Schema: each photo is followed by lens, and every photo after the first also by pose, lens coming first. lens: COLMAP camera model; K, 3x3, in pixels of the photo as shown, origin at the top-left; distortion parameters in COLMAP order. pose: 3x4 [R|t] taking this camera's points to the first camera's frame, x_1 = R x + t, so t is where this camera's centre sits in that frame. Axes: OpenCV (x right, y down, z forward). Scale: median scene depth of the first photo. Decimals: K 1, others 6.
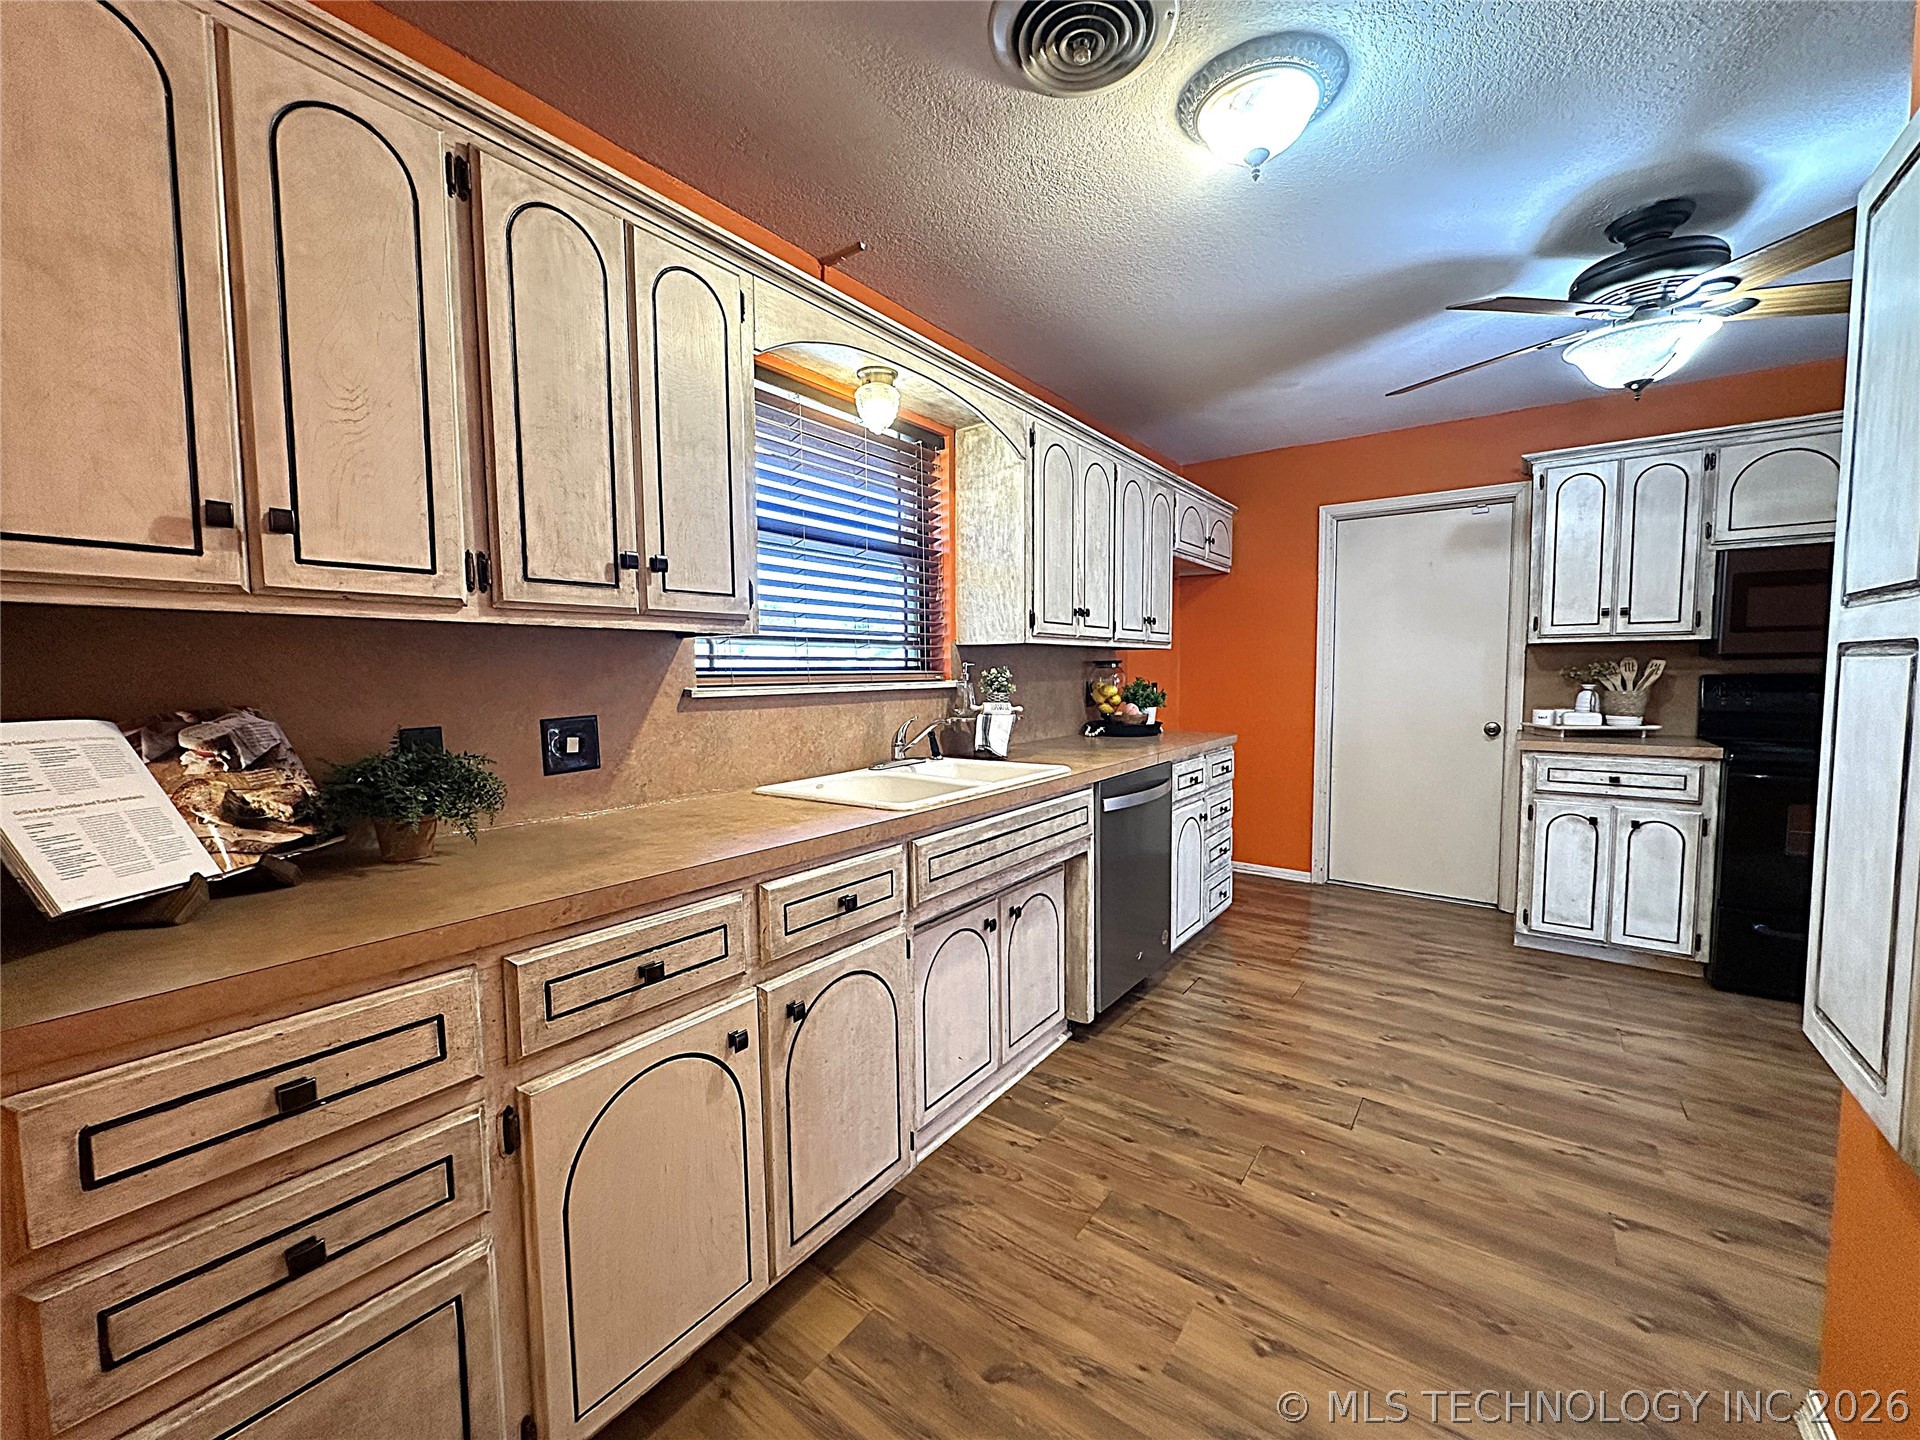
lens RADIAL K [[765.4, 0, 960.1], [0, 765.4, 721.6], [0, 0, 1]] dist [-0.002979, 0.000386]
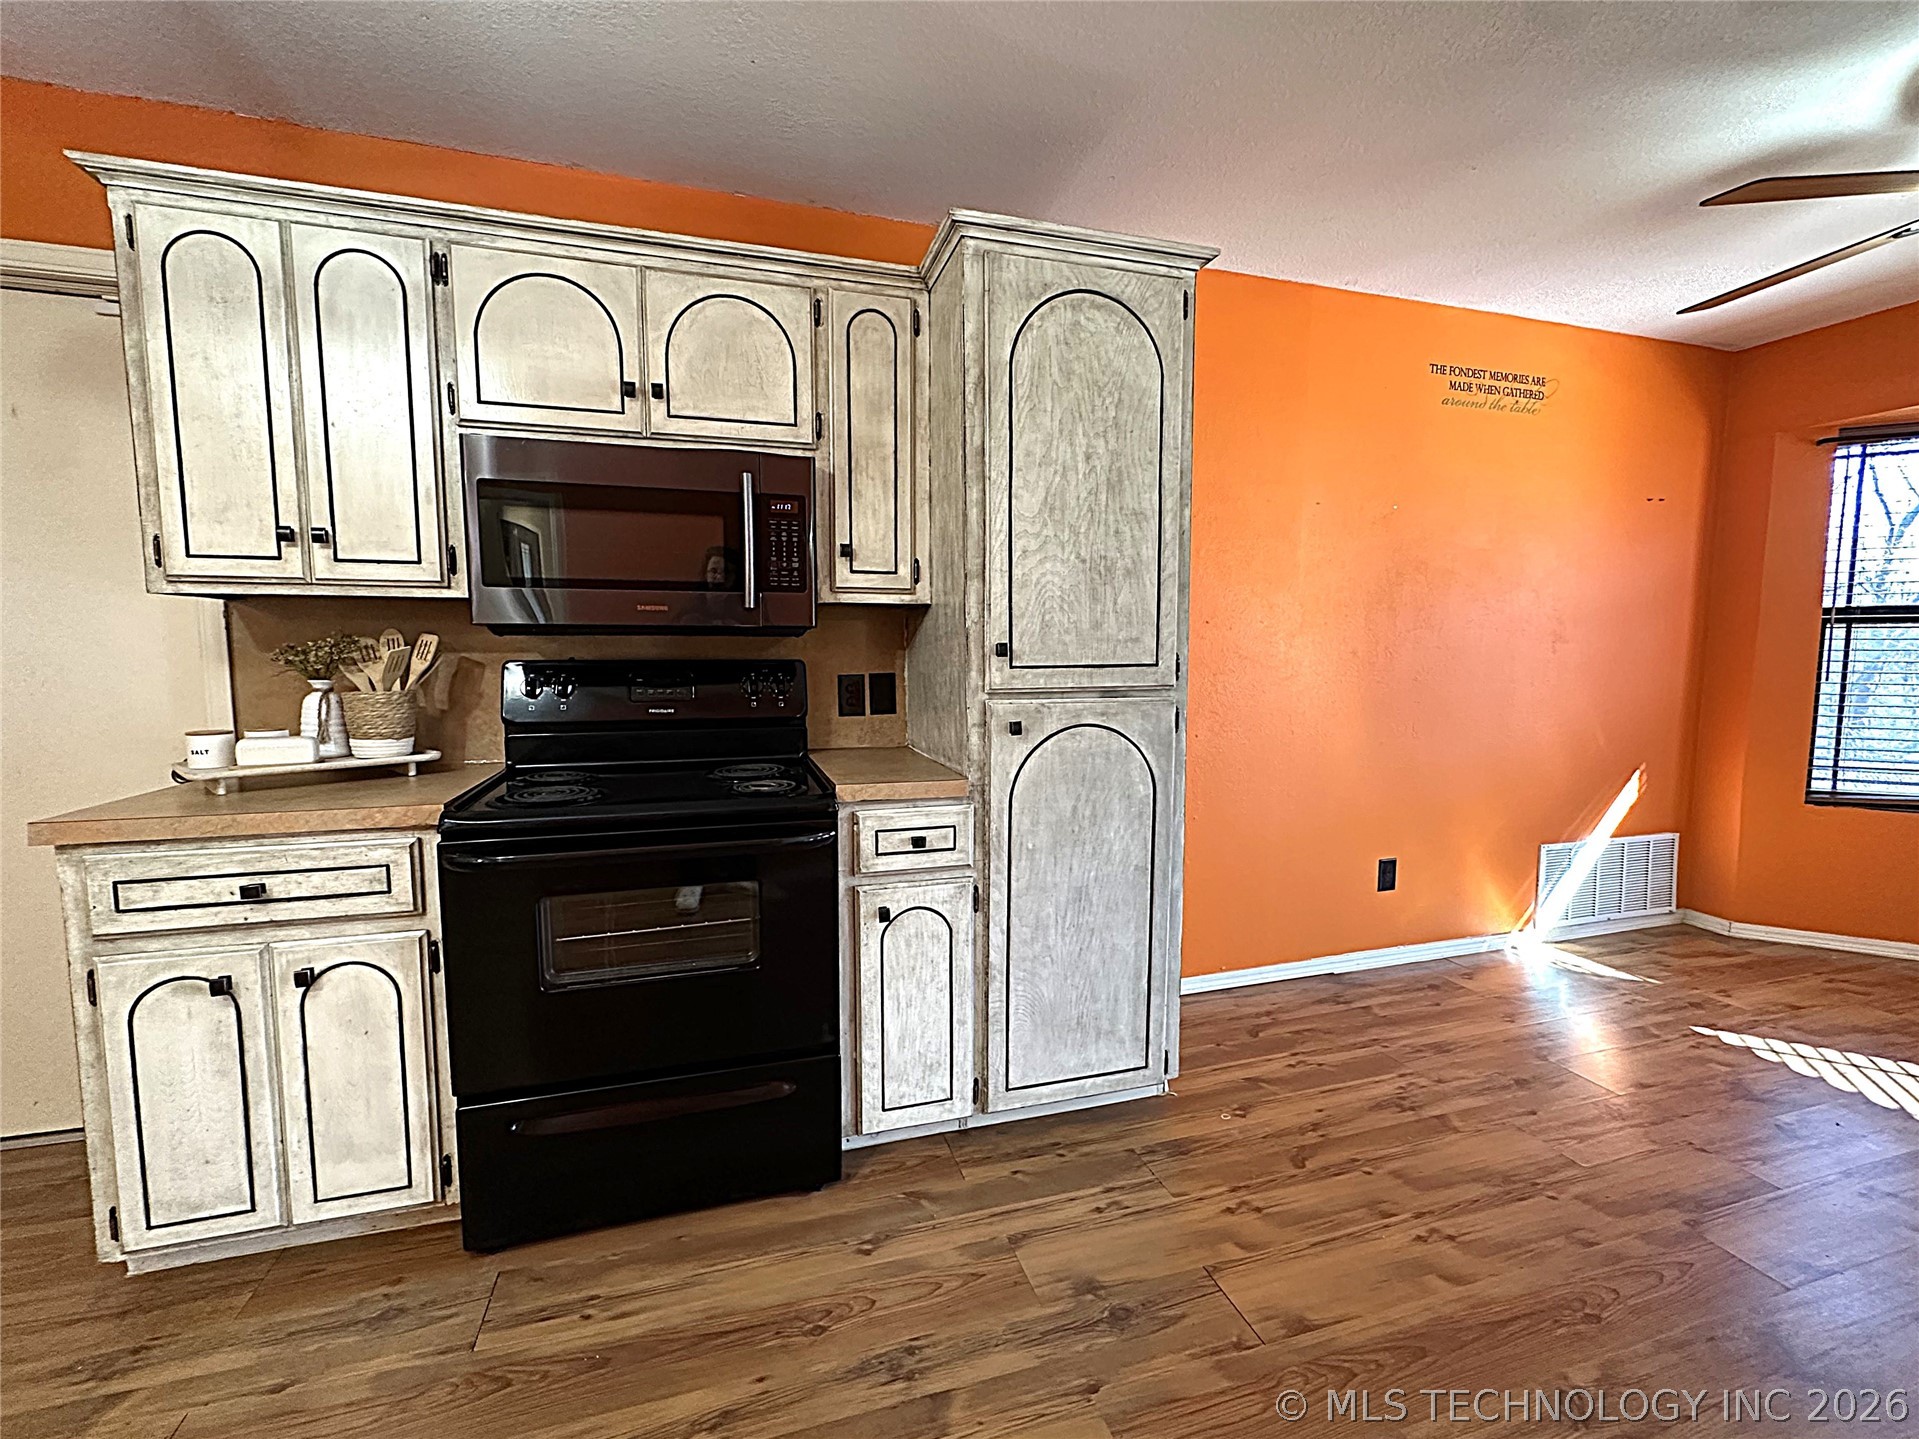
lens RADIAL K [[816.5, 0, 959.5], [0, 816.5, 719.5], [0, 0, 1]] dist [-0.001784, 0.000036]
pose [[0.595814, -0.062670, 0.800674, 0.731682], [0.047645, 0.997953, 0.042656, -0.028159], [-0.801708, 0.012733, 0.597580, 0.368327]]
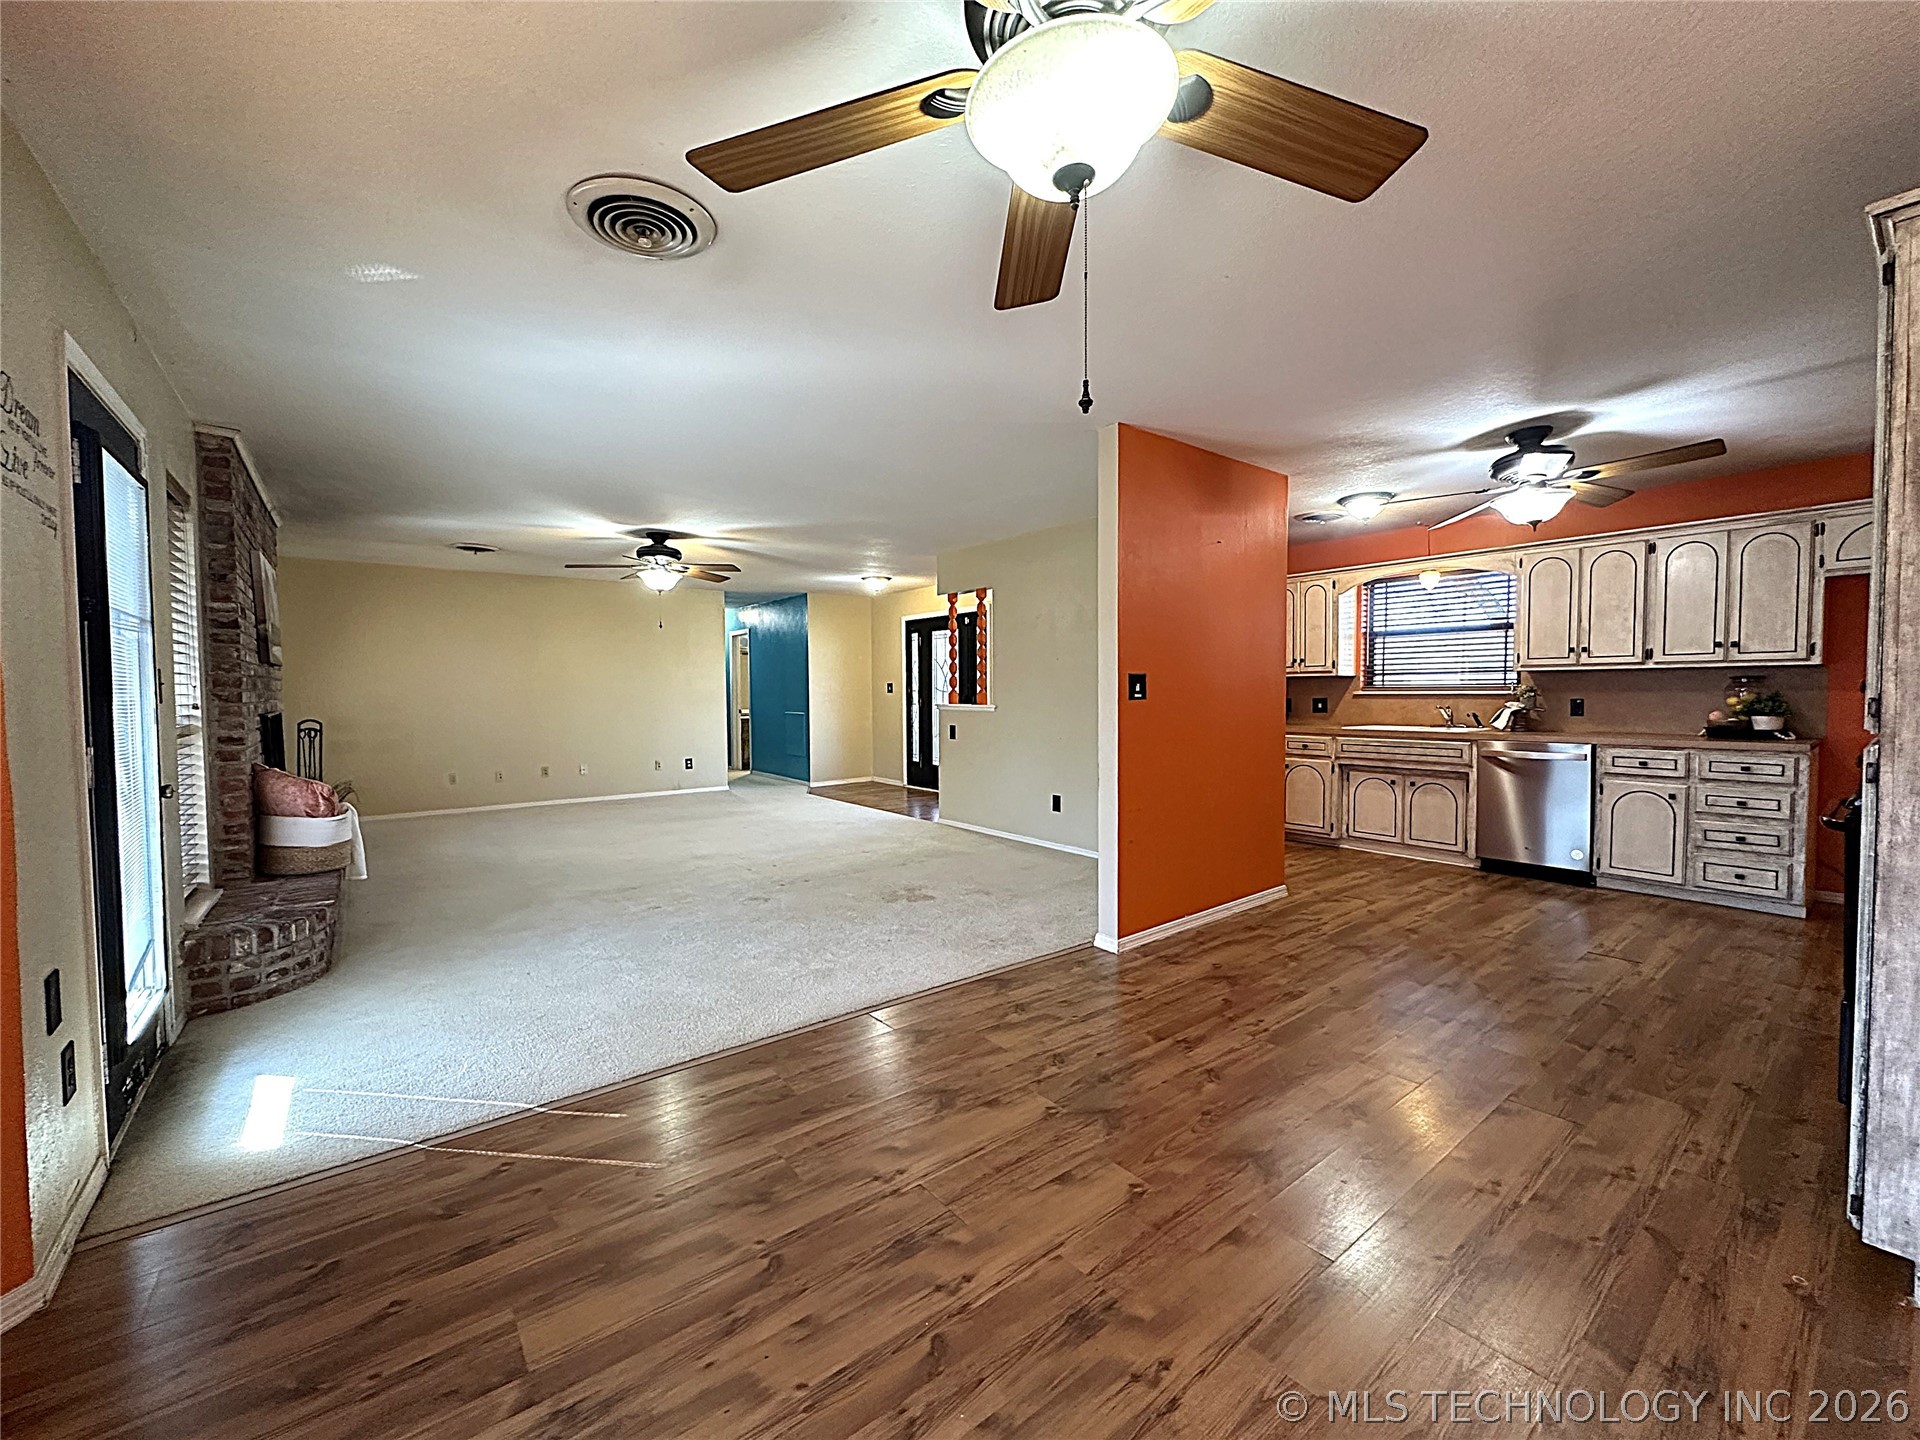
lens RADIAL K [[765.4, 0, 960.1], [0, 765.4, 721.6], [0, 0, 1]] dist [-0.002979, 0.000386]
pose [[-0.268542, 0.049561, -0.961992, 2.054312], [-0.055934, 0.996188, 0.066937, -0.024948], [0.961643, 0.071784, -0.264746, 0.169630]]
